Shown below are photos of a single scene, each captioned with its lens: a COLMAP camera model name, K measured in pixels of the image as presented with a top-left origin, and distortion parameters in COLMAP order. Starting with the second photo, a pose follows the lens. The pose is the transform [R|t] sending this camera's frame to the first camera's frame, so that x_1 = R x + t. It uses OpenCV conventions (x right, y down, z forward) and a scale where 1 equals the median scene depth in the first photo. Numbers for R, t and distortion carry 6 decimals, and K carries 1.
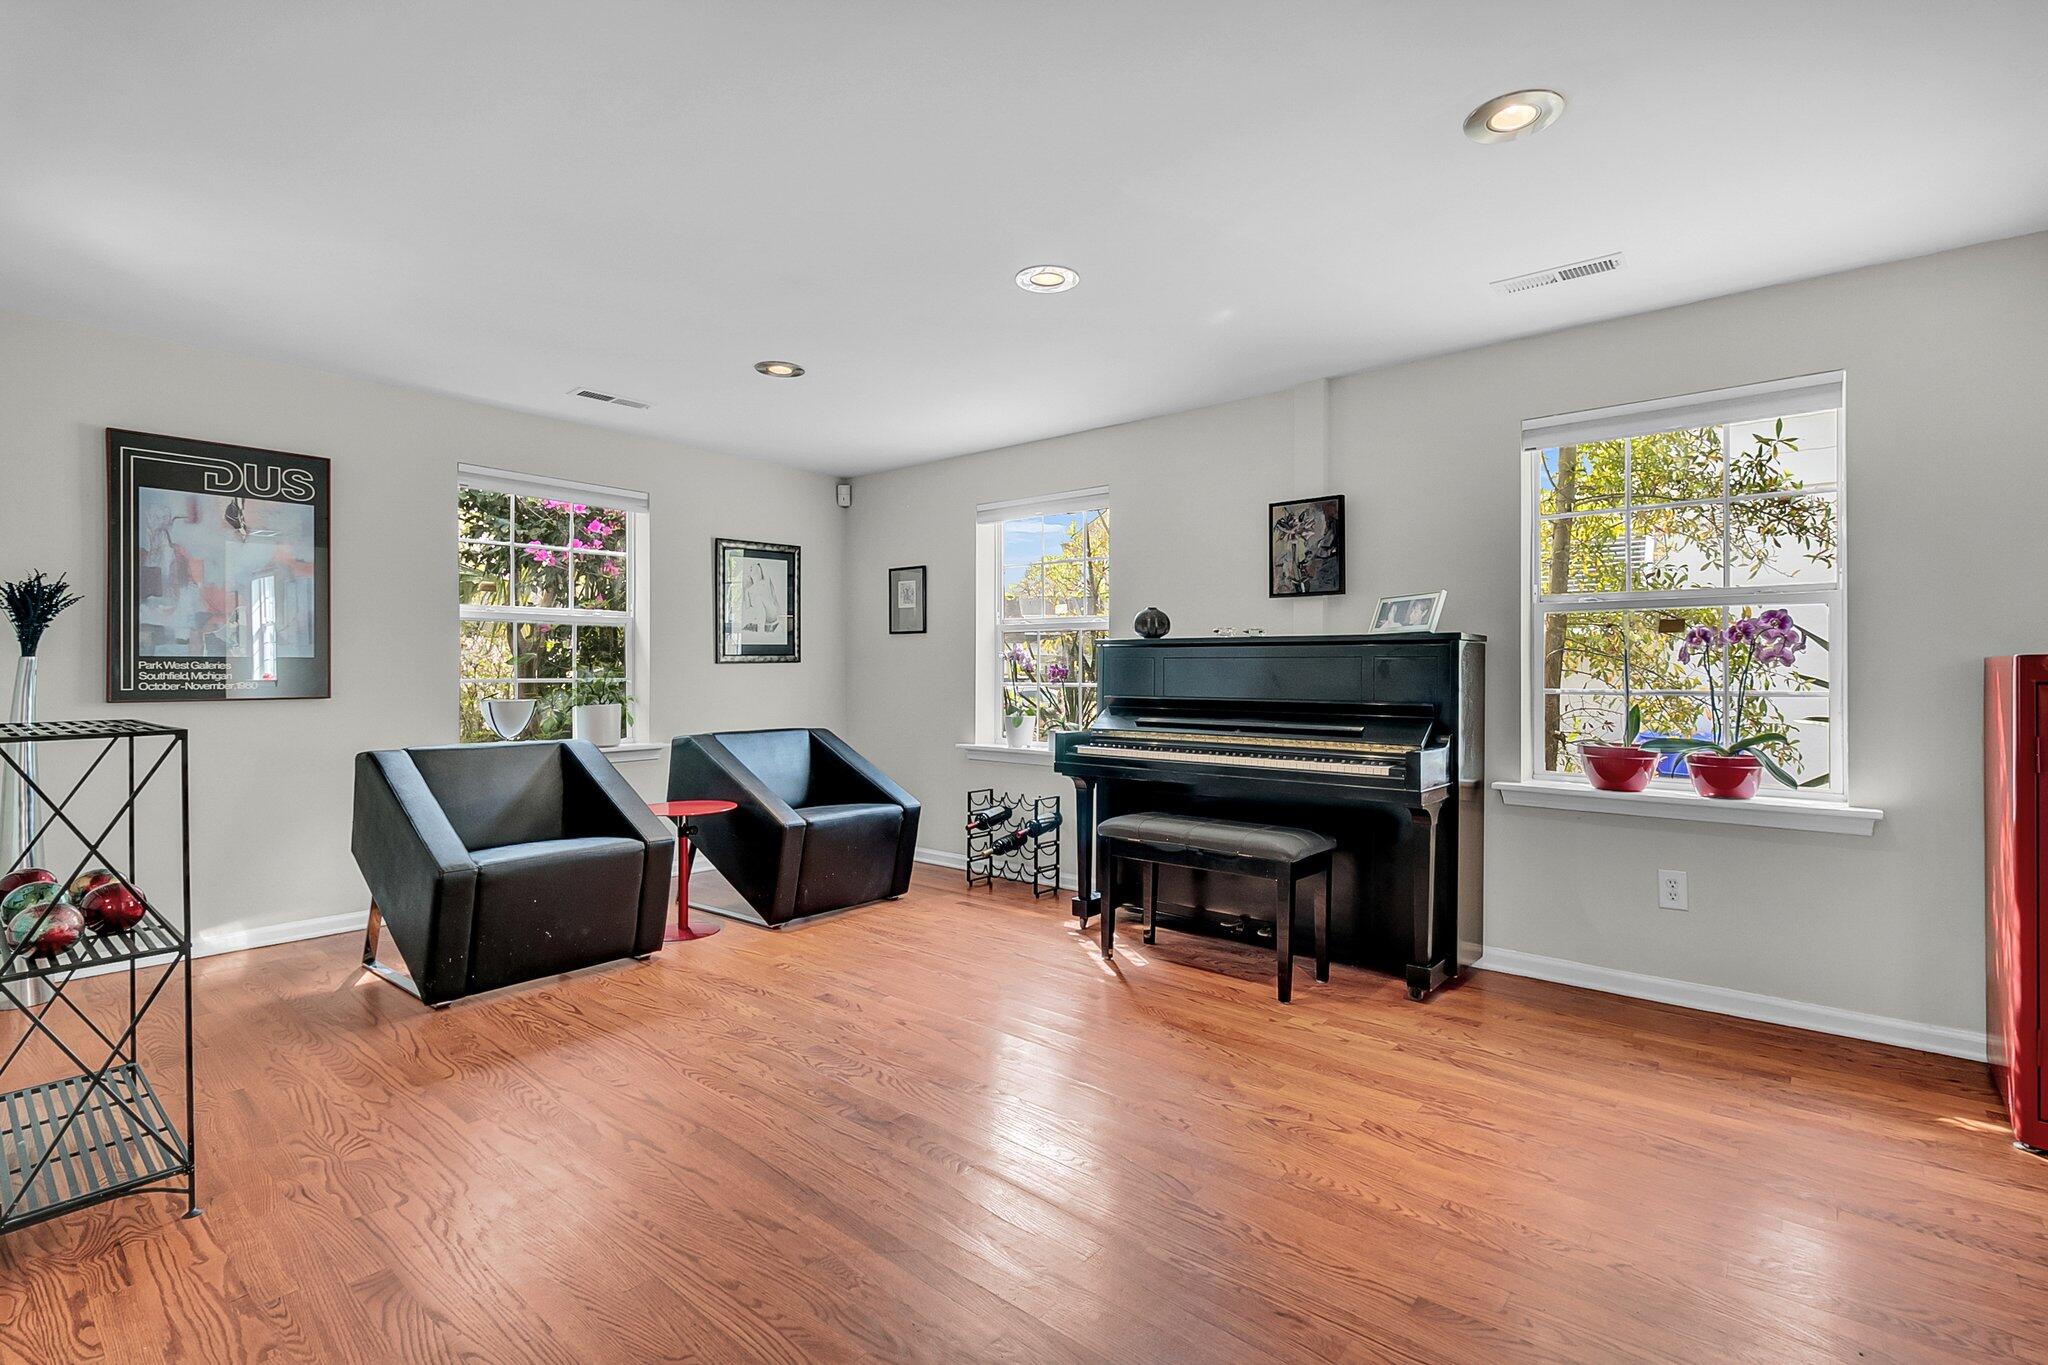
lens RADIAL K [[966.0, 0, 1021.6], [0, 966.0, 662.5], [0, 0, 1]] dist [0.003910, 0.007918]
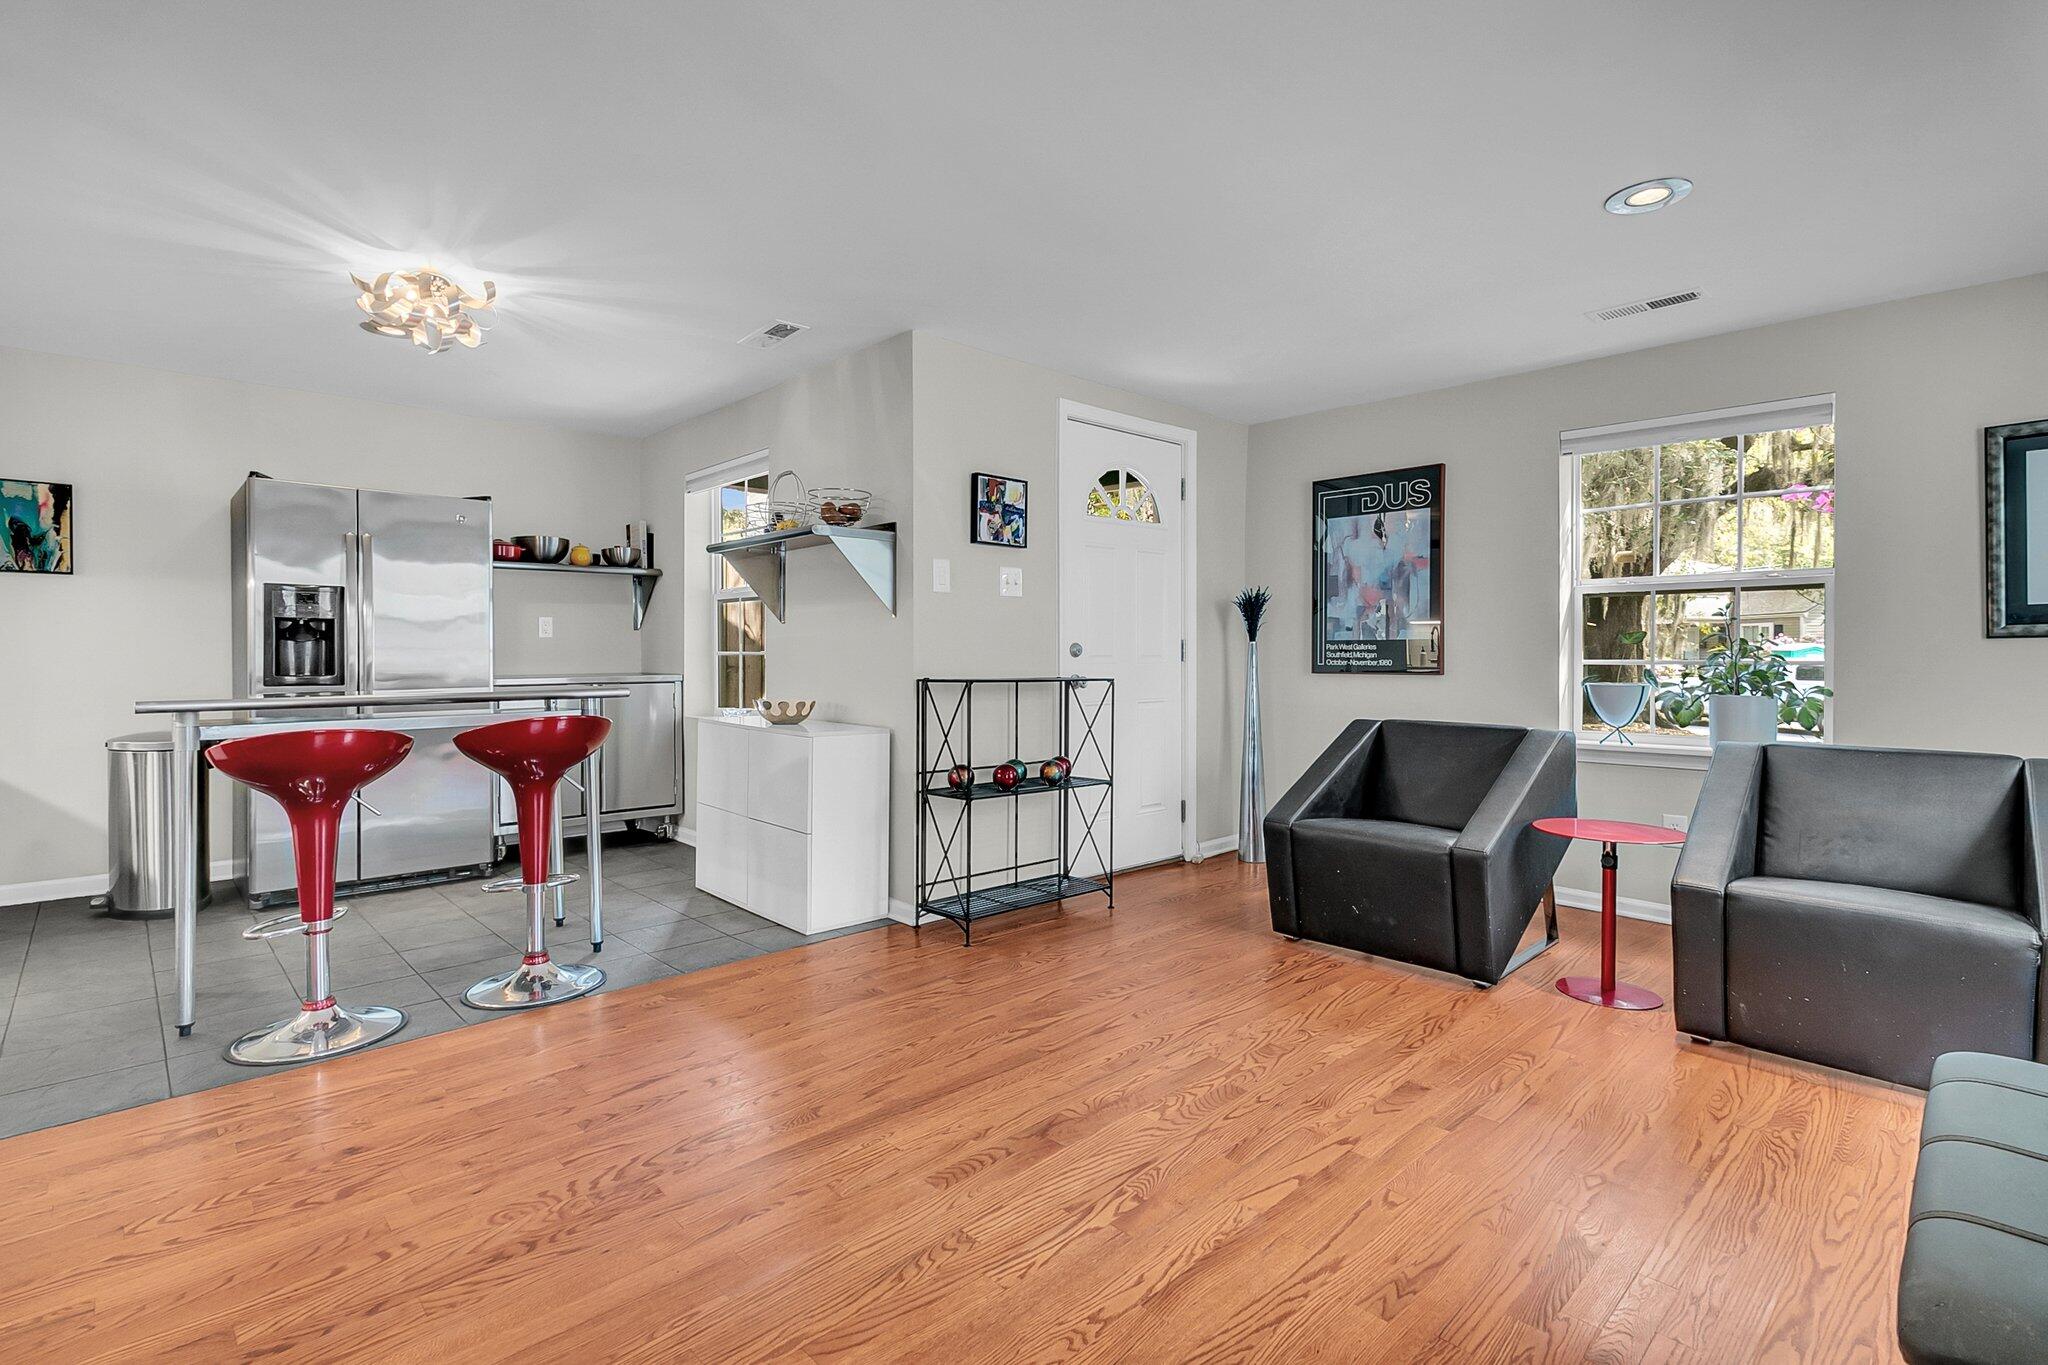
lens RADIAL K [[956.3, 0, 1027.4], [0, 956.3, 663.7], [0, 0, 1]] dist [-0.000332, 0.001315]
pose [[-0.095848, 0.010424, -0.995341, 0.482193], [0.002766, 0.999944, 0.010206, 0.011453], [0.995392, -0.001775, -0.095871, 0.679061]]
